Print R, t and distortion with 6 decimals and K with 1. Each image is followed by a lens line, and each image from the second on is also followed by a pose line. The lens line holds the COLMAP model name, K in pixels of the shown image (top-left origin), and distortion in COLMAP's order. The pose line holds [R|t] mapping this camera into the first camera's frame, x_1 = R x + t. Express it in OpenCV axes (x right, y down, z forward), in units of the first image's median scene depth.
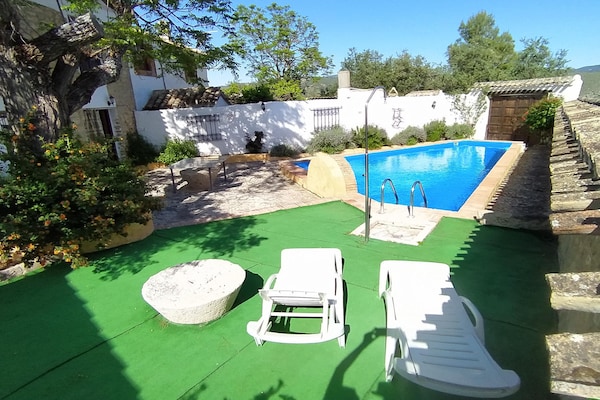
lens RADIAL K [[366.6, 0, 309.0], [0, 366.6, 209.1], [0, 0, 1]] dist [0.017706, 0.000932]
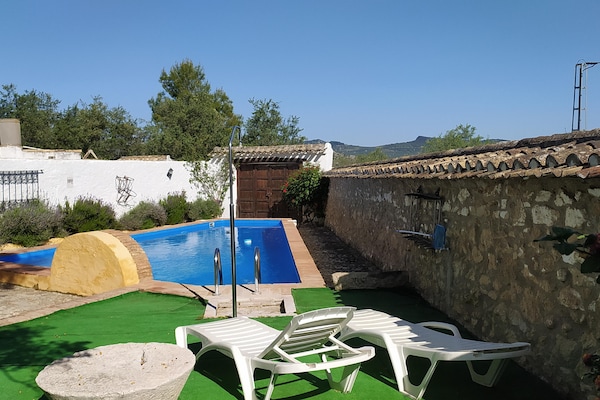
lens RADIAL K [[596.6, 0, 297.1], [0, 596.6, 212.2], [0, 0, 1]] dist [0.046035, -0.006018]
pose [[0.810236, -0.017597, 0.585839, -0.135695], [0.151835, 0.971728, -0.180805, 0.033273], [-0.566095, 0.235445, 0.790001, -0.025772]]
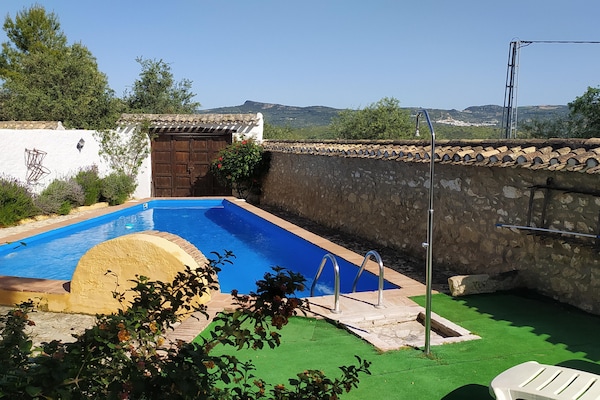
lens RADIAL K [[598.6, 0, 298.8], [0, 598.6, 223.0], [0, 0, 1]] dist [0.039328, -0.009622]
pose [[0.611433, -0.082813, 0.786951, -0.222680], [0.202932, 0.977659, -0.054790, -0.033780], [-0.764832, 0.193198, 0.614578, 0.153627]]
